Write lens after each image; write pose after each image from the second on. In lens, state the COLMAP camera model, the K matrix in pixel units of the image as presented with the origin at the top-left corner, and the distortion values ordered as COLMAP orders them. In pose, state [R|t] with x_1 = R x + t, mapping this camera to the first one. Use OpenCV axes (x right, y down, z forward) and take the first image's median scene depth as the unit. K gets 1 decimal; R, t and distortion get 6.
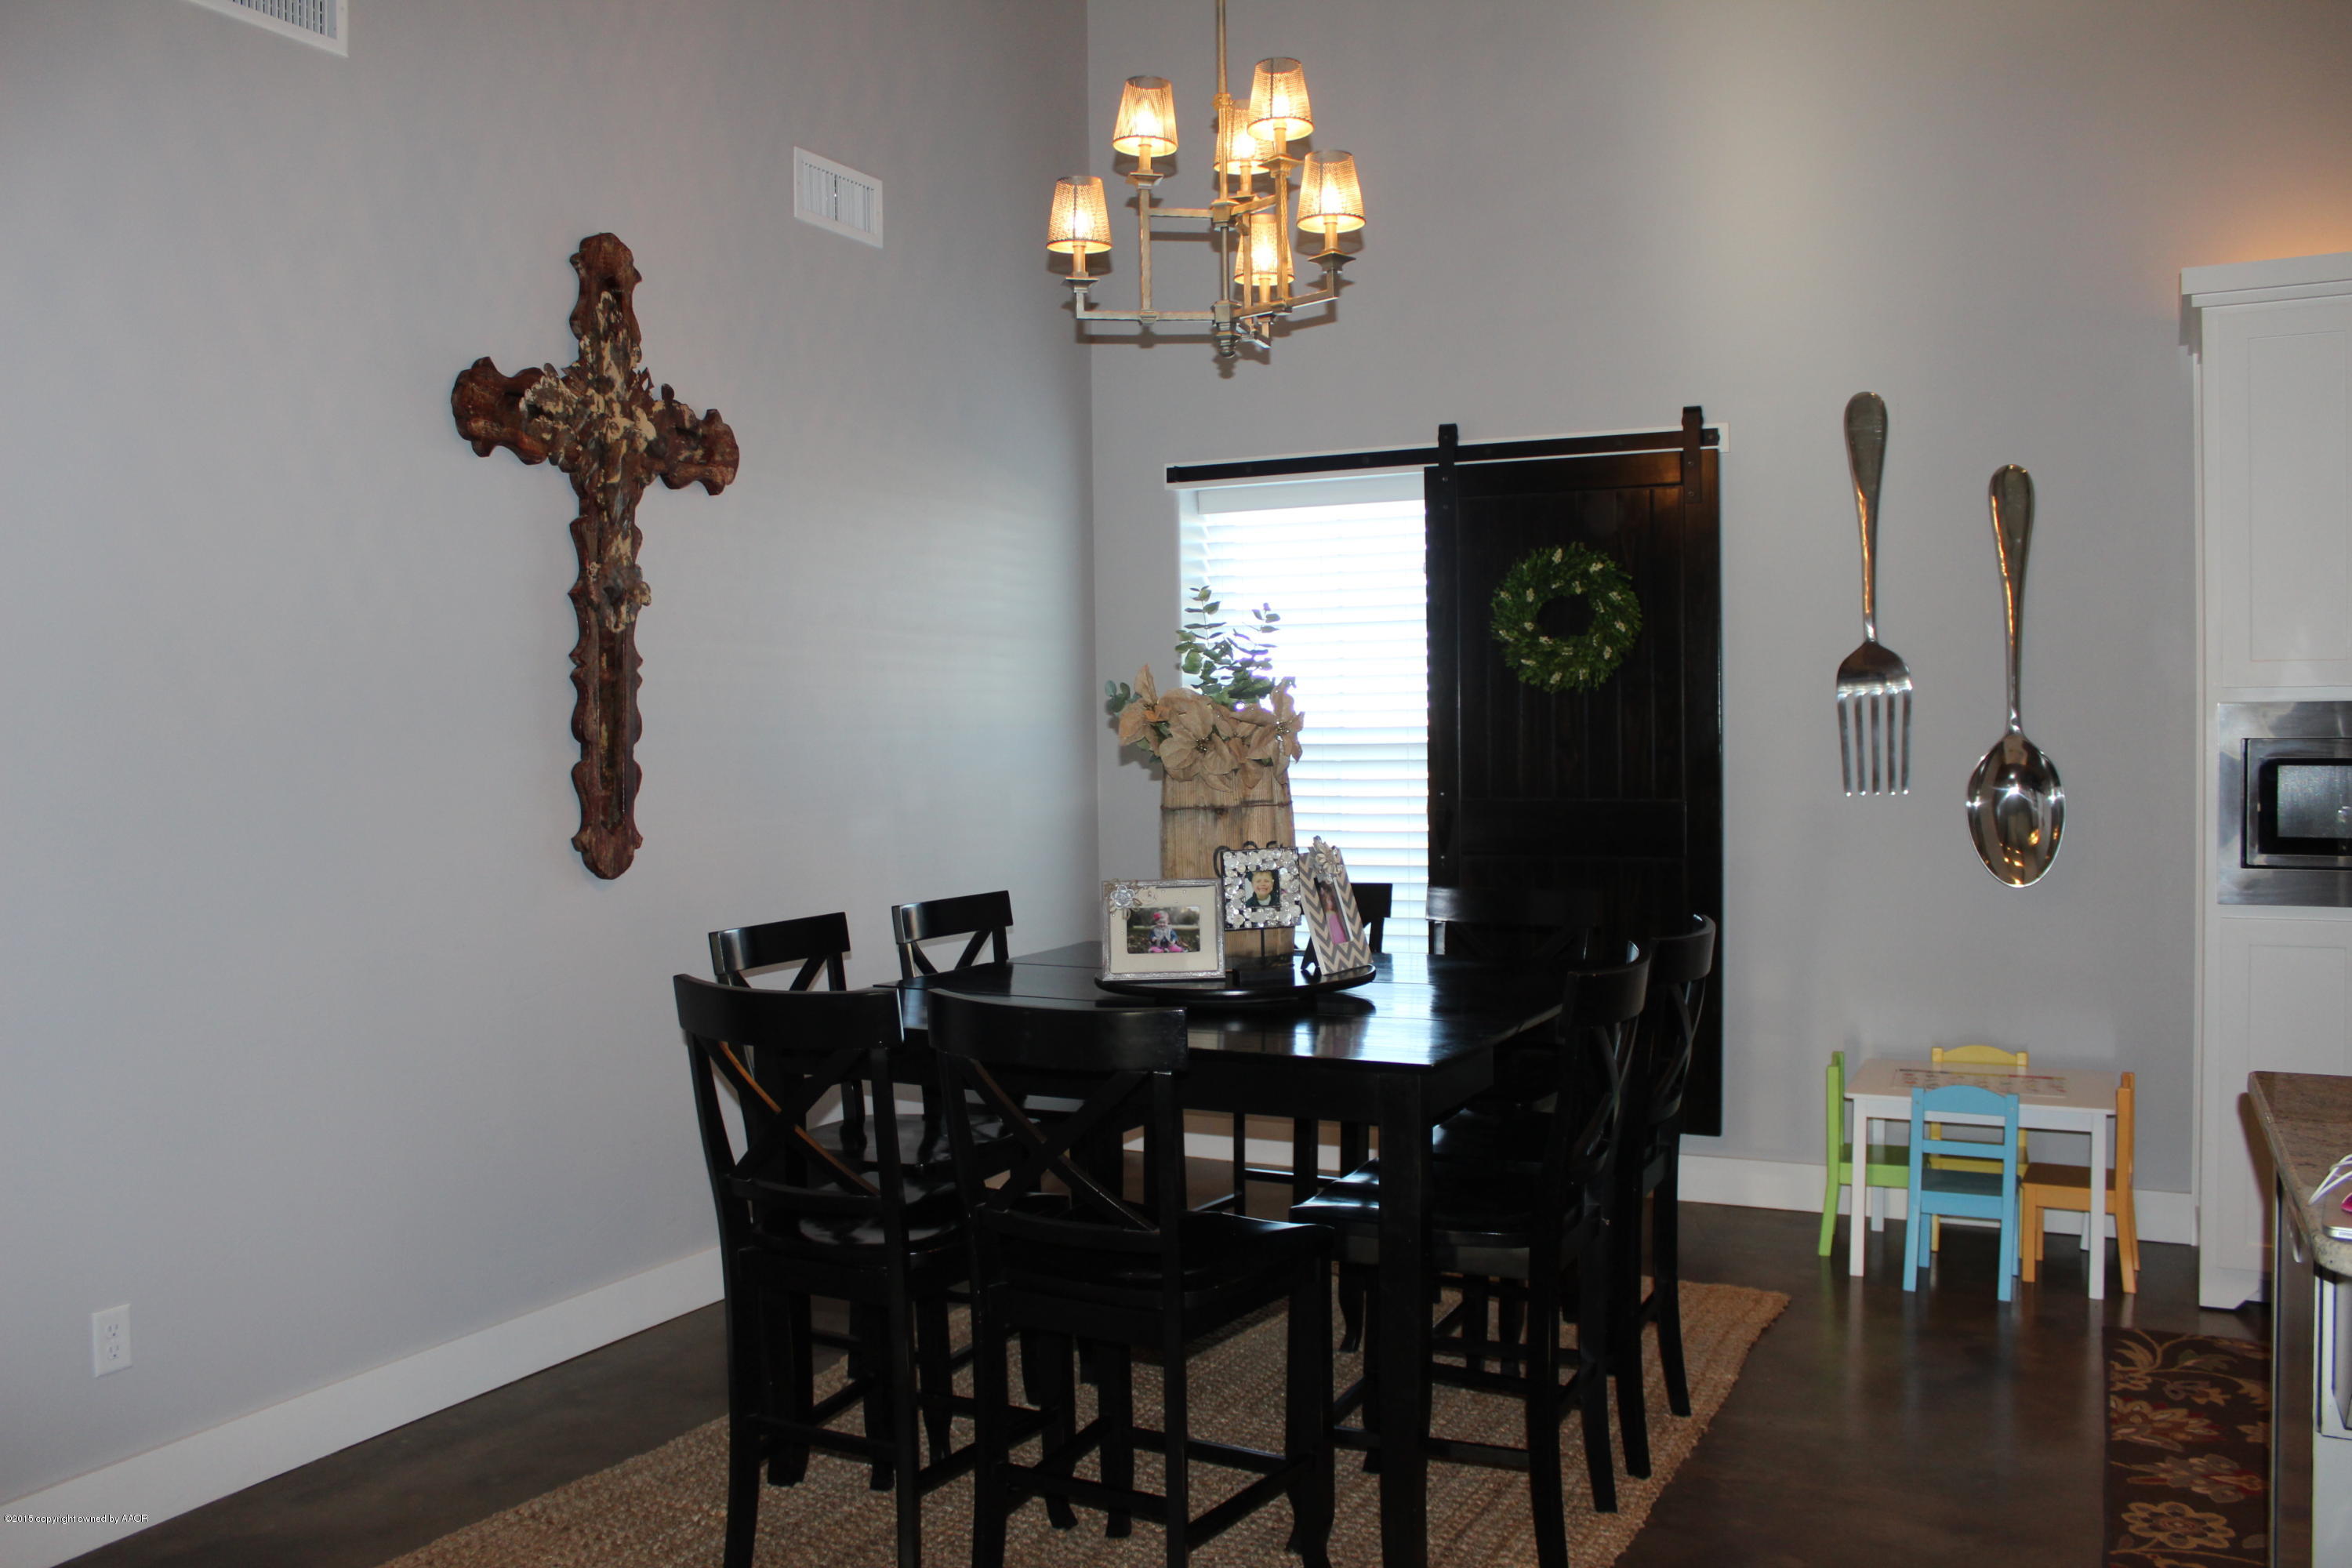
lens RADIAL K [[1940.3, 0, 1159.1], [0, 1940.3, 773.9], [0, 0, 1]] dist [-0.162006, 0.138038]
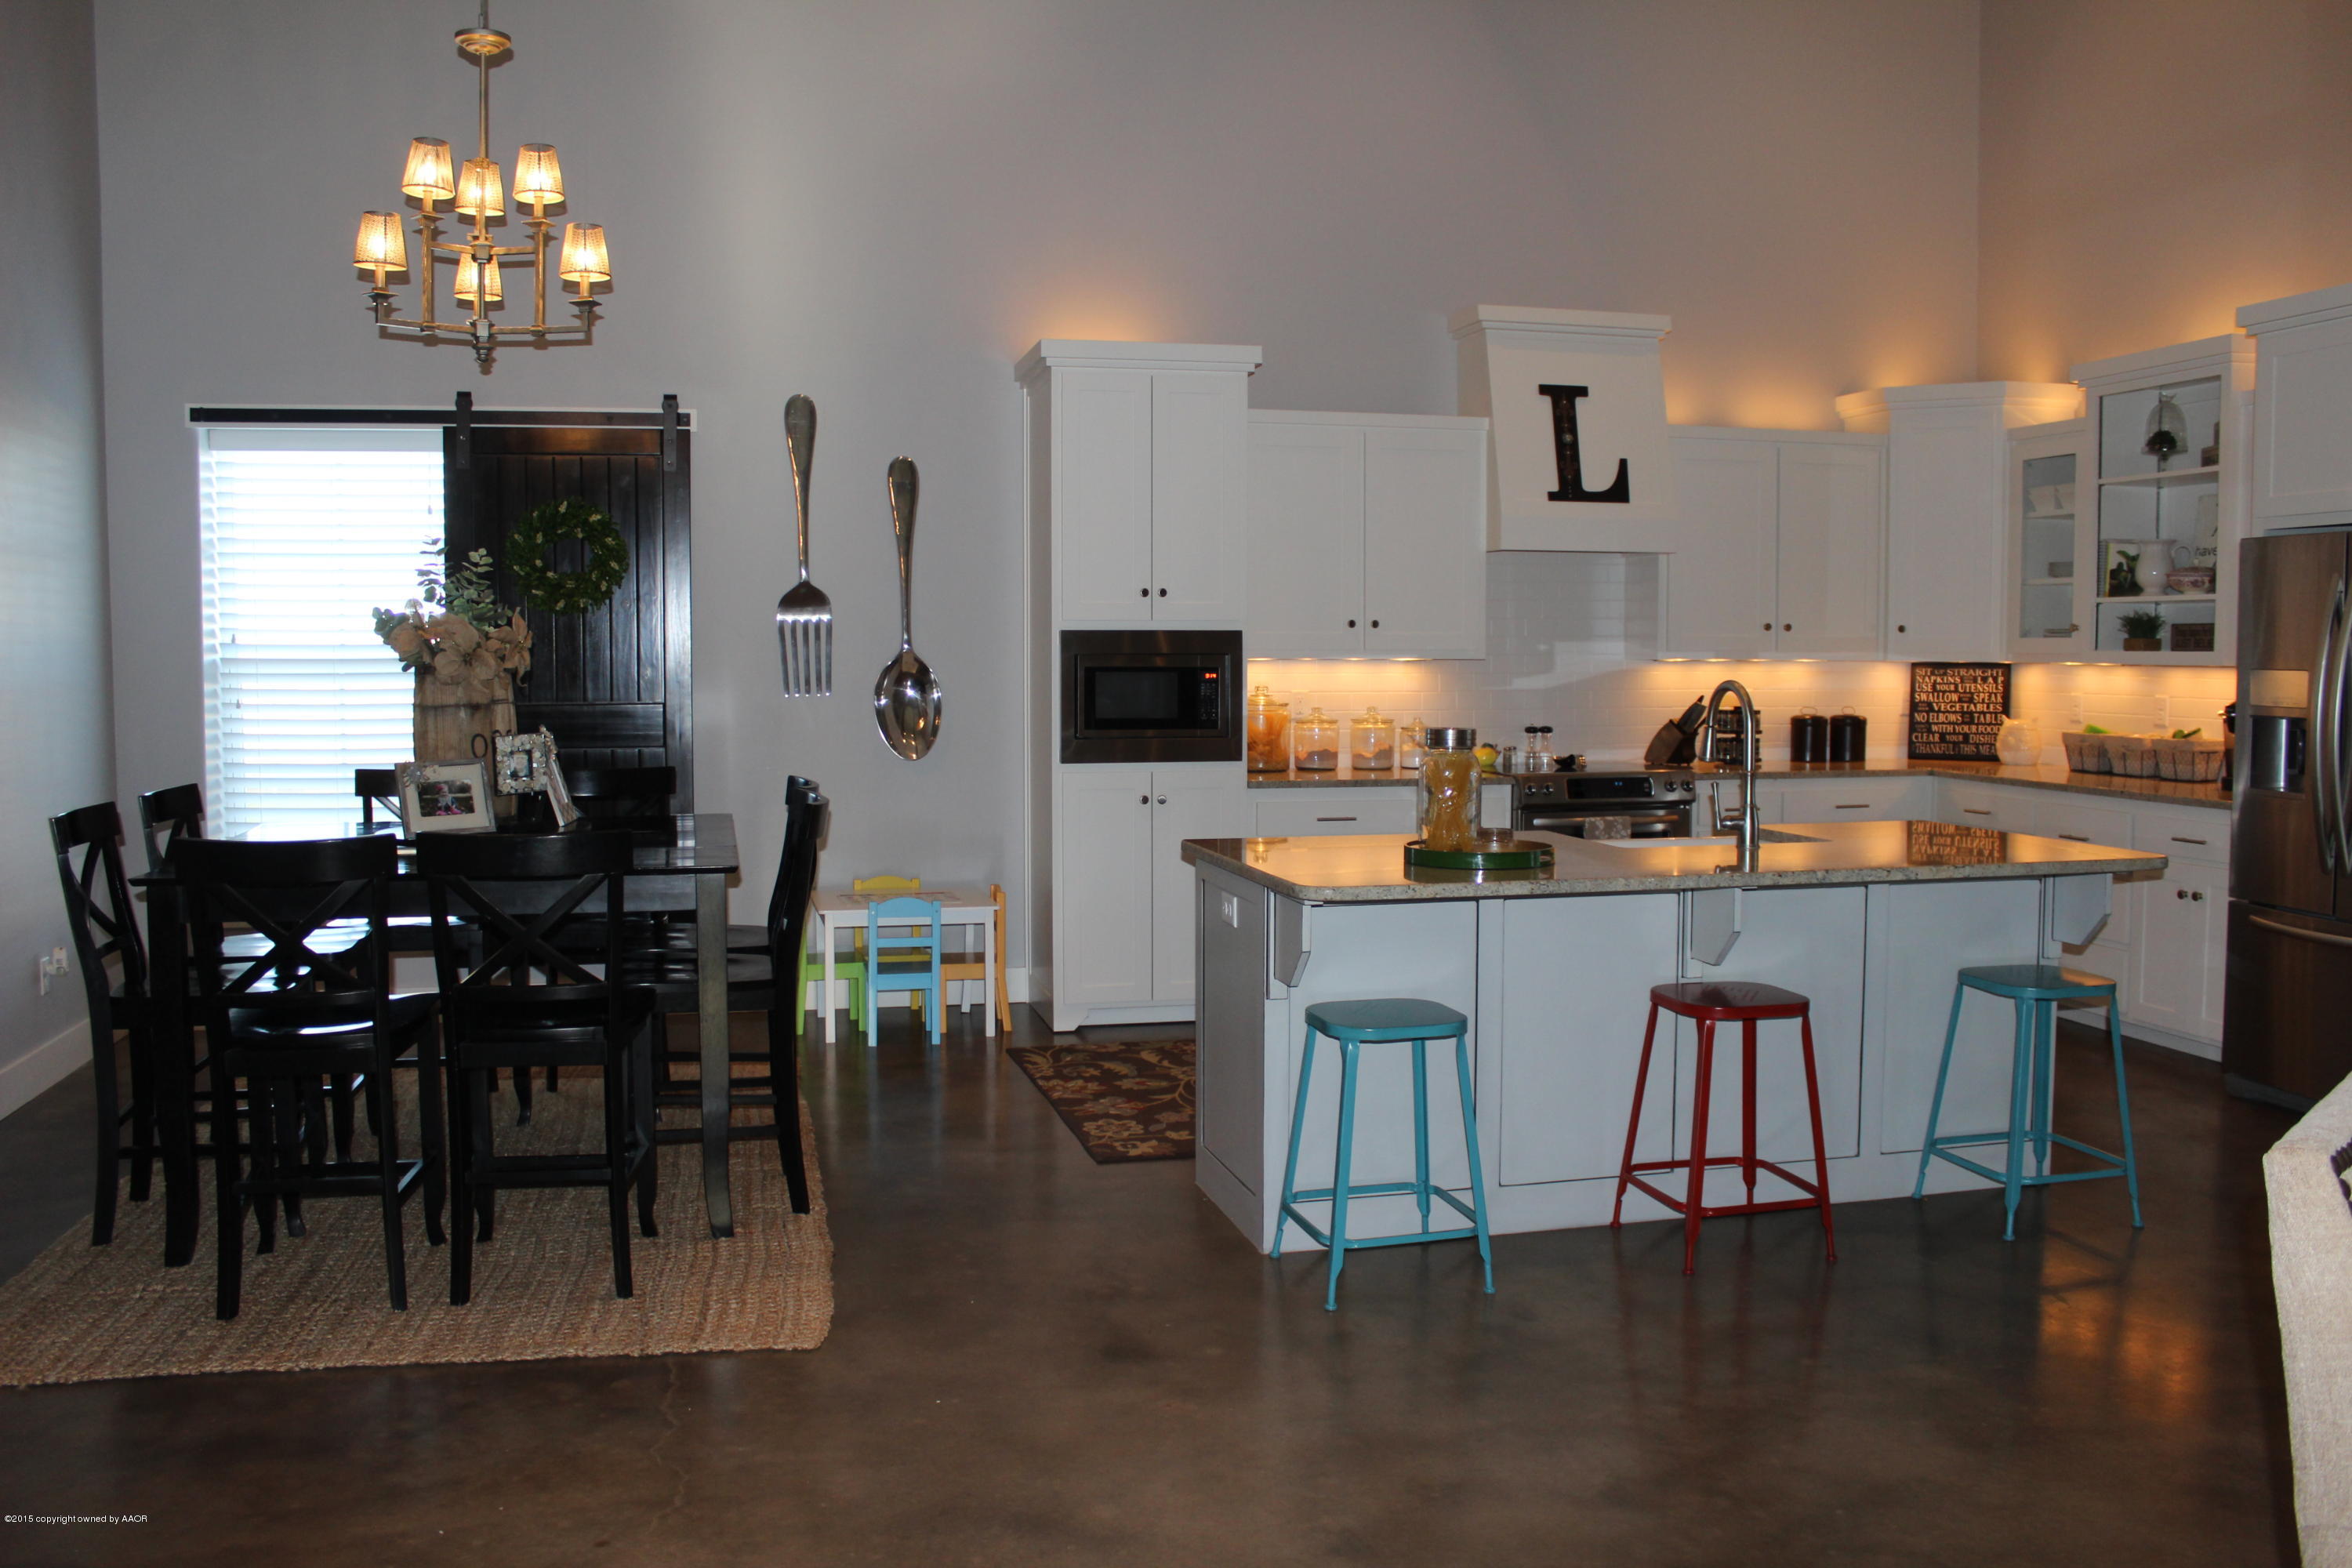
lens RADIAL K [[1940.3, 0, 1159.1], [0, 1940.3, 773.9], [0, 0, 1]] dist [-0.162006, 0.138038]
pose [[0.762713, -0.033615, 0.645863, -0.367138], [0.006286, 0.998986, 0.044571, 0.007763], [-0.646706, -0.029935, 0.762151, -0.235186]]
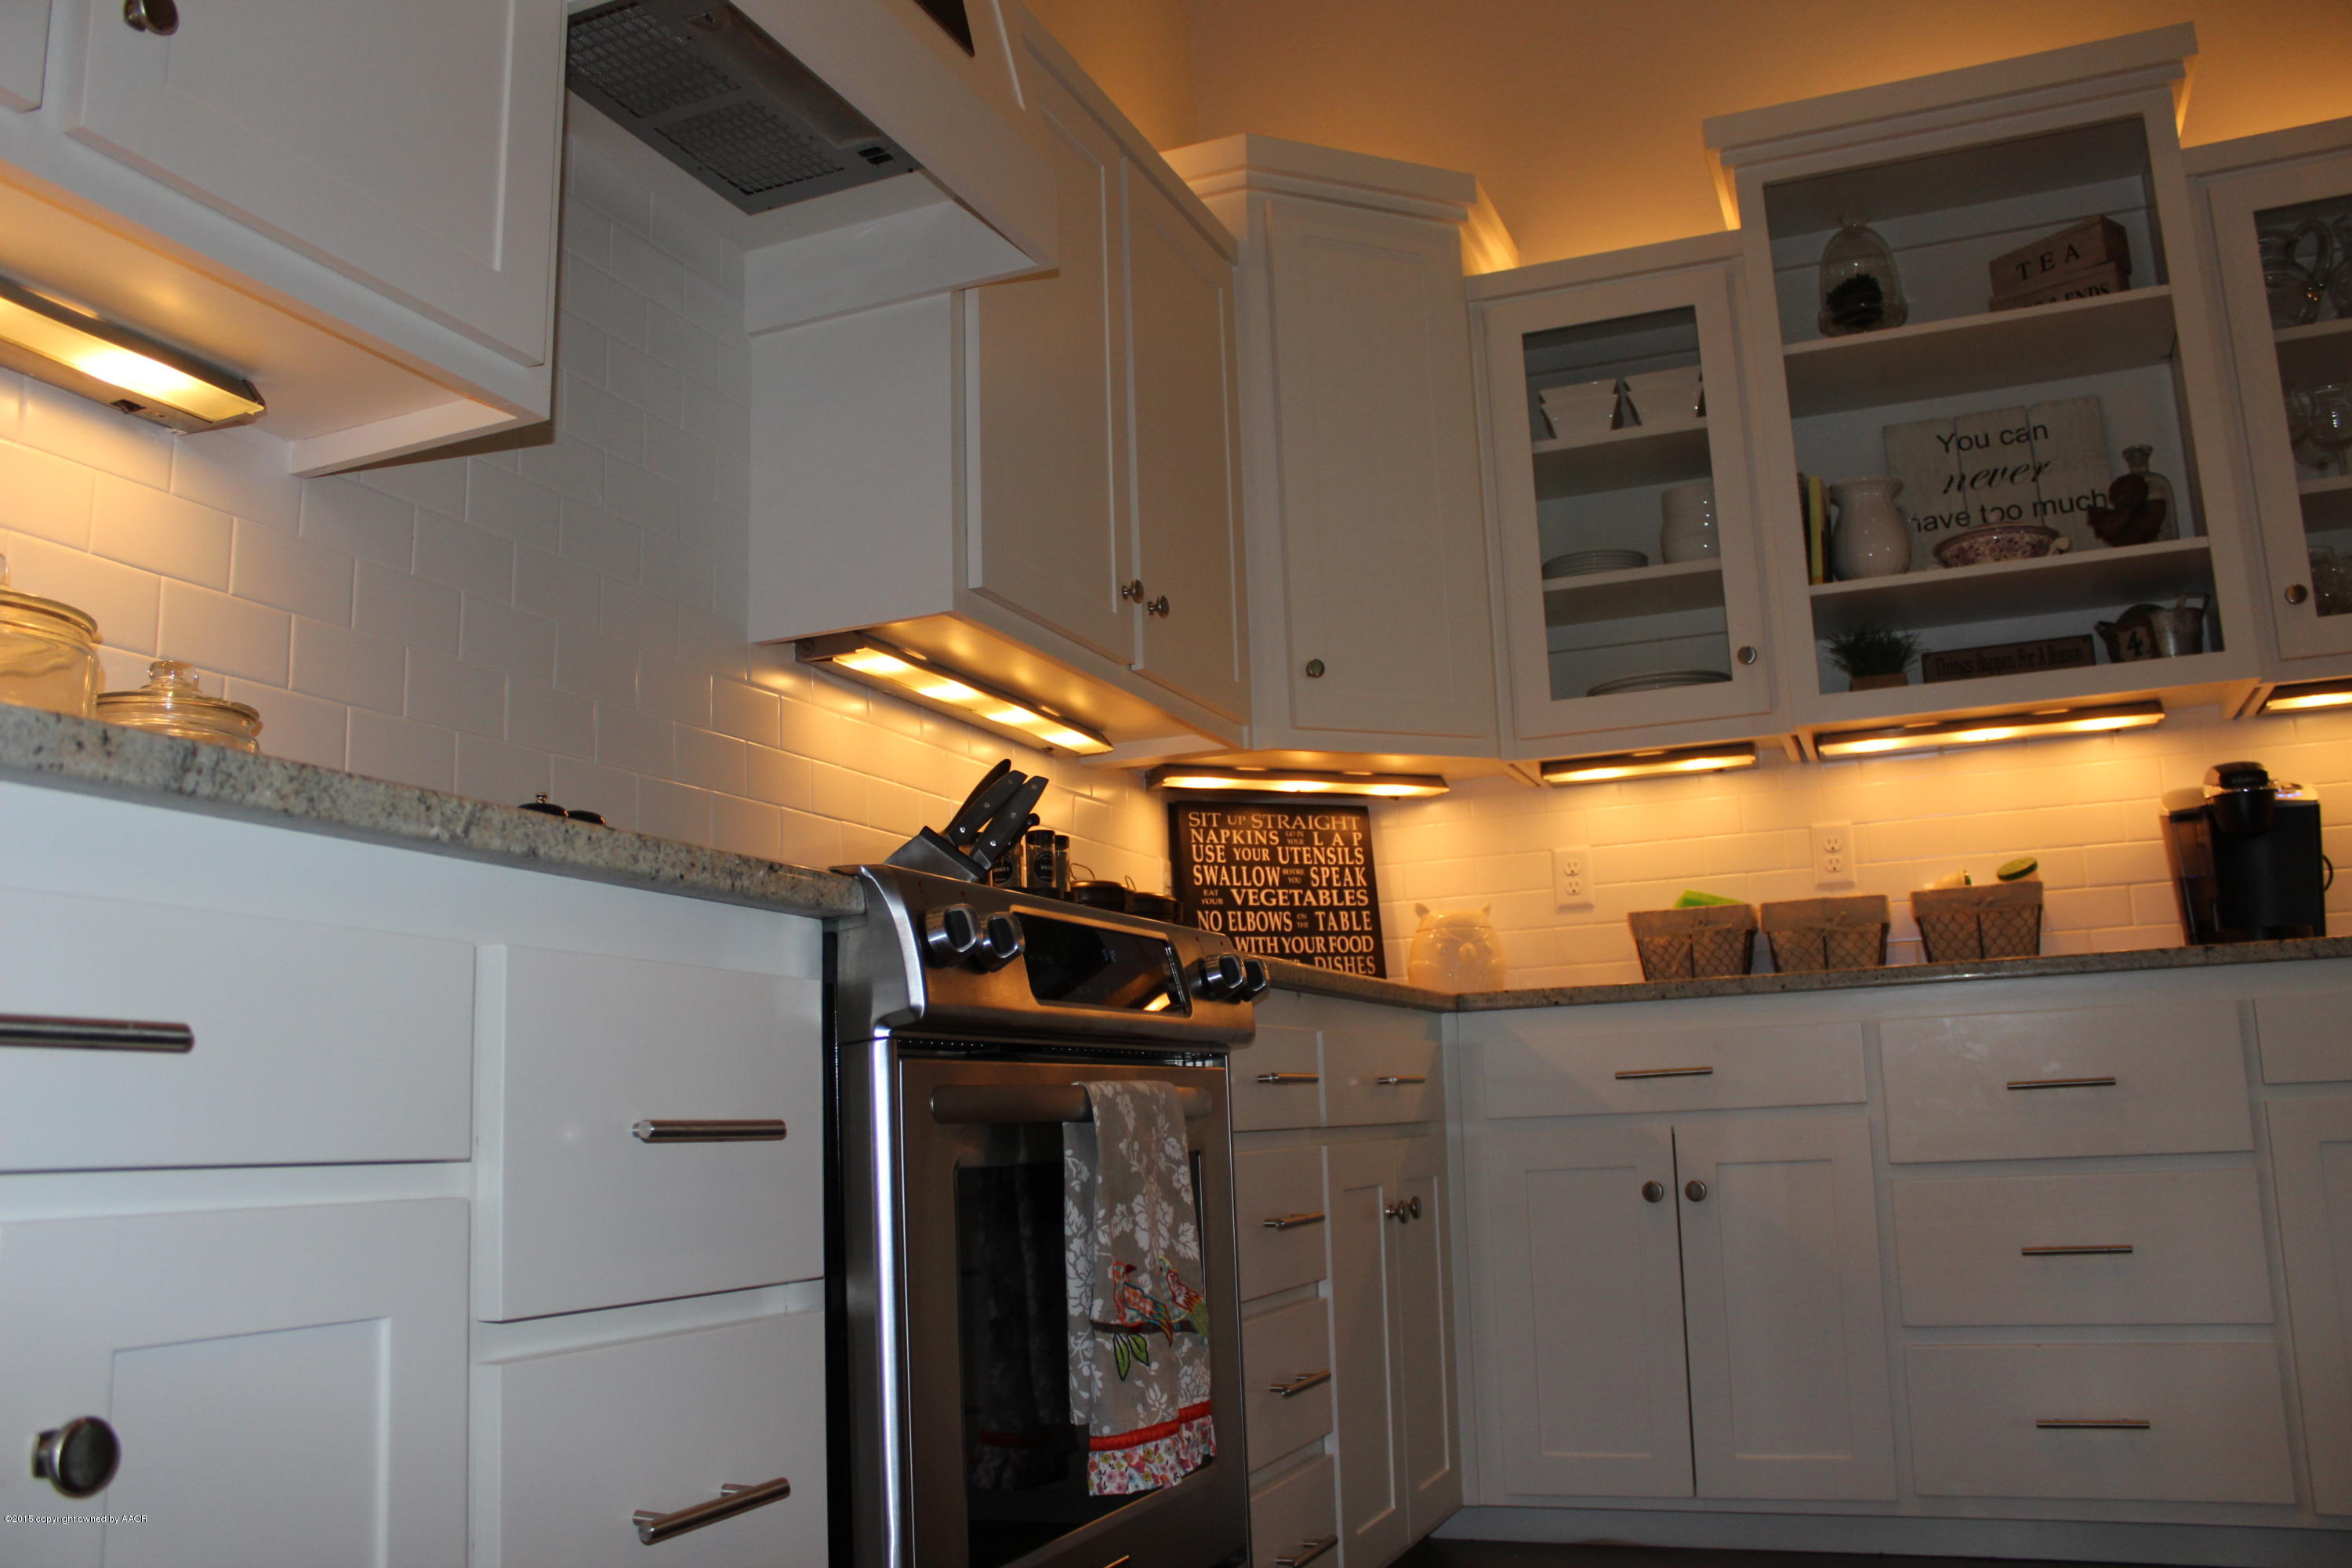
lens RADIAL K [[1940.3, 0, 1159.1], [0, 1940.3, 773.9], [0, 0, 1]] dist [-0.162006, 0.138038]
pose [[-0.084517, 0.193624, 0.977429, 0.552222], [0.053202, 0.980416, -0.189616, 0.129365], [-0.995001, 0.035976, -0.093163, 0.759007]]
